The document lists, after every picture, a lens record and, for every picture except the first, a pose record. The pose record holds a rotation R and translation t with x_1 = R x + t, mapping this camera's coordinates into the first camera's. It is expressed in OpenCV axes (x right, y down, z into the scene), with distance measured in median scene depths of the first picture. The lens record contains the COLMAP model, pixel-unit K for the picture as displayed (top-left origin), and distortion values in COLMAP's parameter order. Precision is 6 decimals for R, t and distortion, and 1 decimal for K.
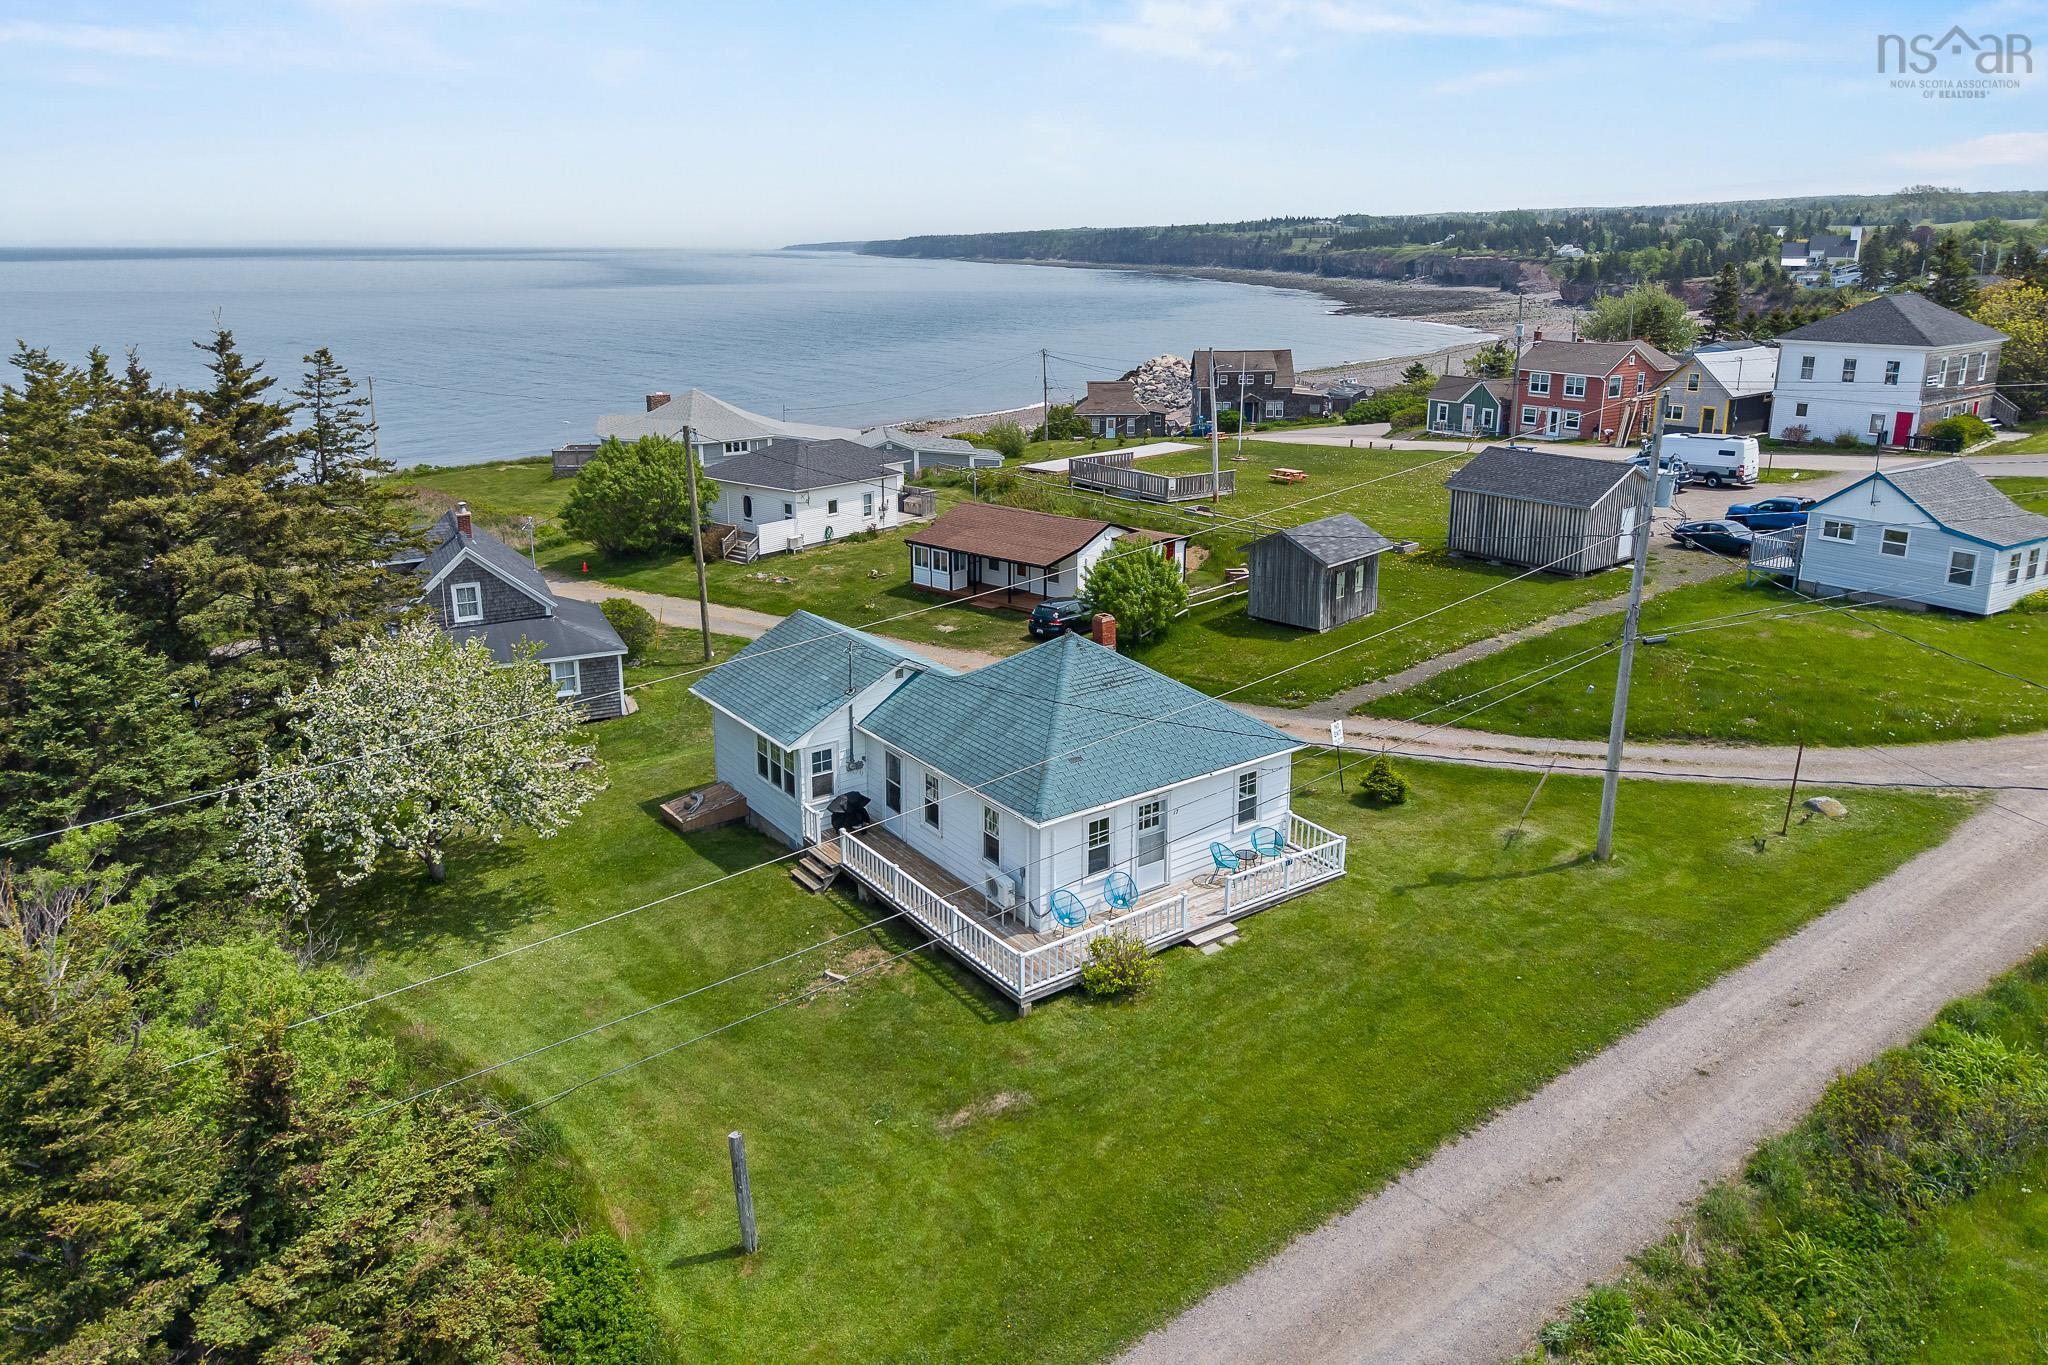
lens RADIAL K [[1342.8, 0, 1024.3], [0, 1342.8, 658.9], [0, 0, 1]] dist [0.057892, -0.064914]
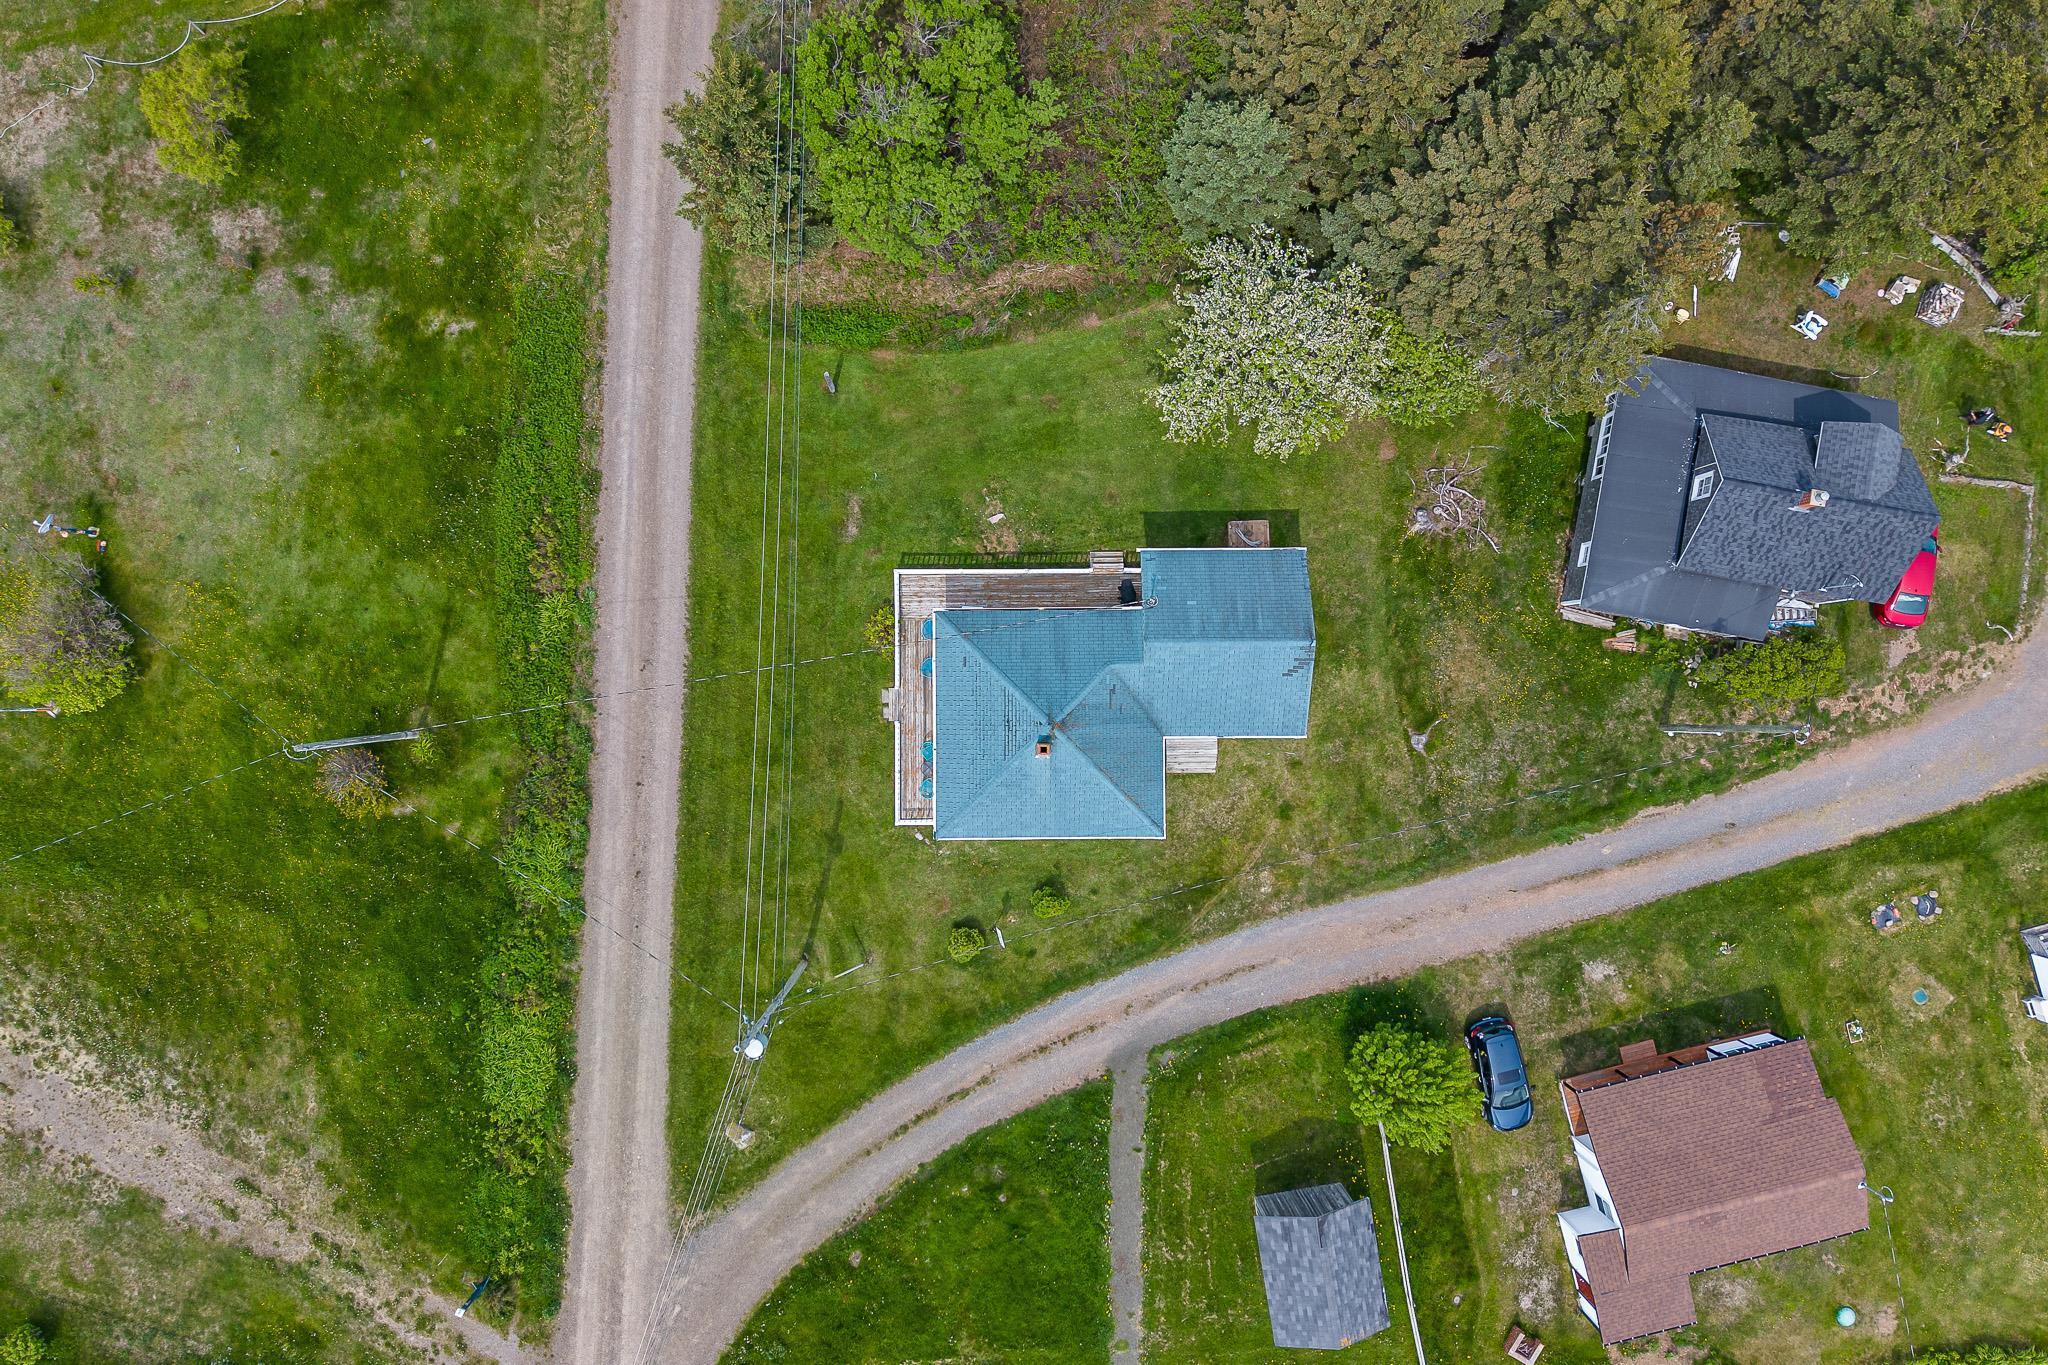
lens RADIAL K [[1370.4, 0, 1038.4], [0, 1370.4, 638.2], [0, 0, 1]] dist [0.051323, -0.070437]
pose [[-0.585242, 0.810840, 0.005403, -0.029020], [-0.235912, -0.176642, 0.955585, -0.874552], [0.775781, 0.557974, 0.294666, 0.341761]]
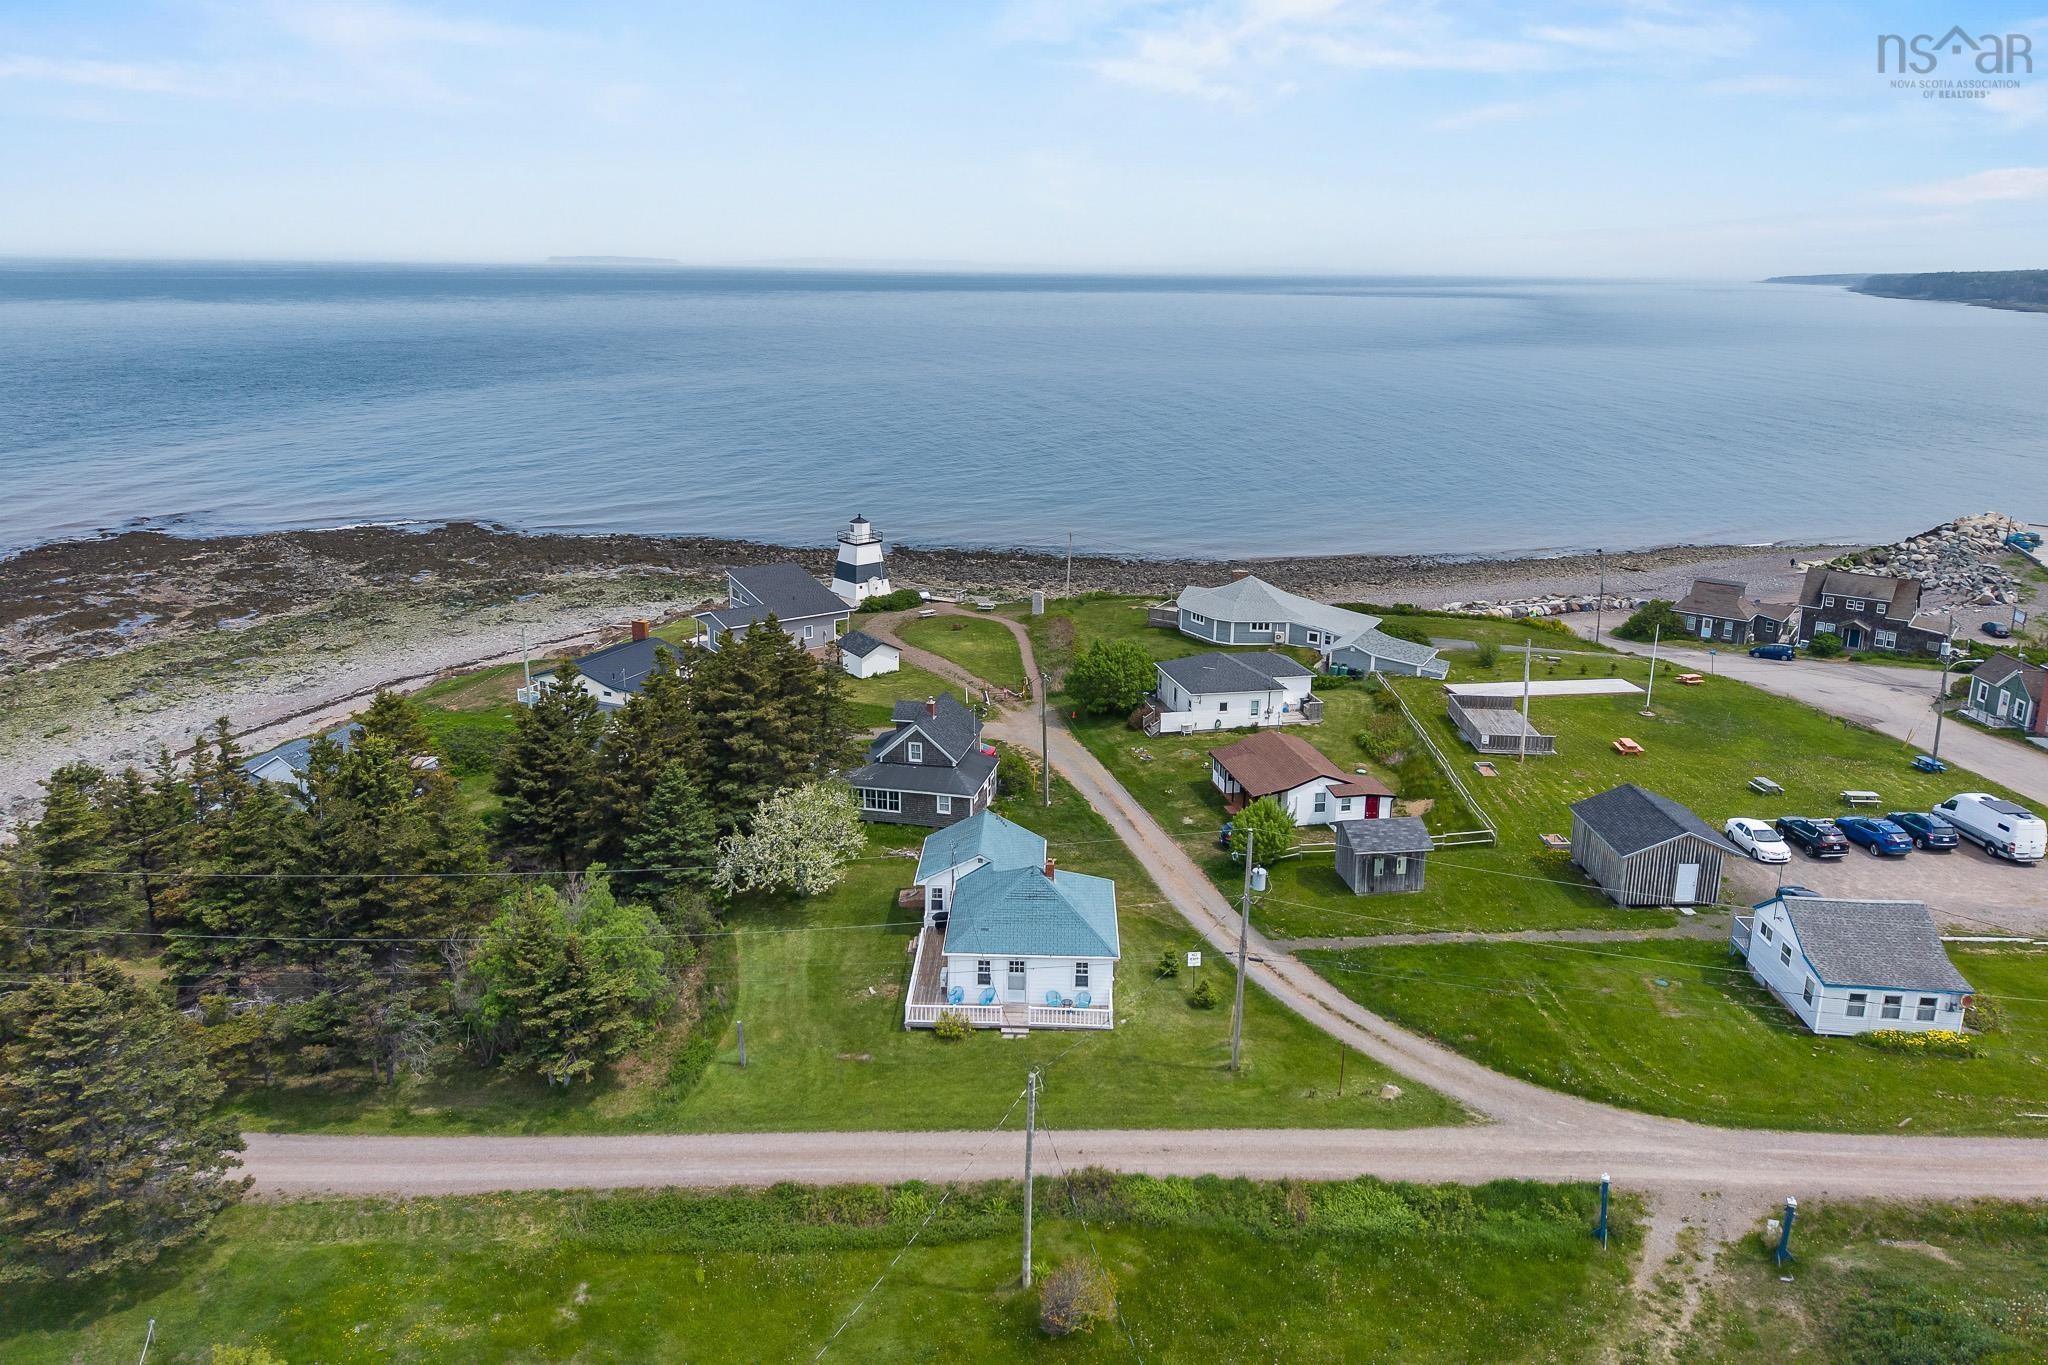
lens RADIAL K [[1370.4, 0, 1038.4], [0, 1370.4, 638.2], [0, 0, 1]] dist [0.051323, -0.070437]
pose [[0.797070, 0.173986, -0.578281, 0.757625], [-0.192060, 0.980912, 0.030399, -0.271228], [0.572531, 0.086834, 0.815271, -0.449824]]
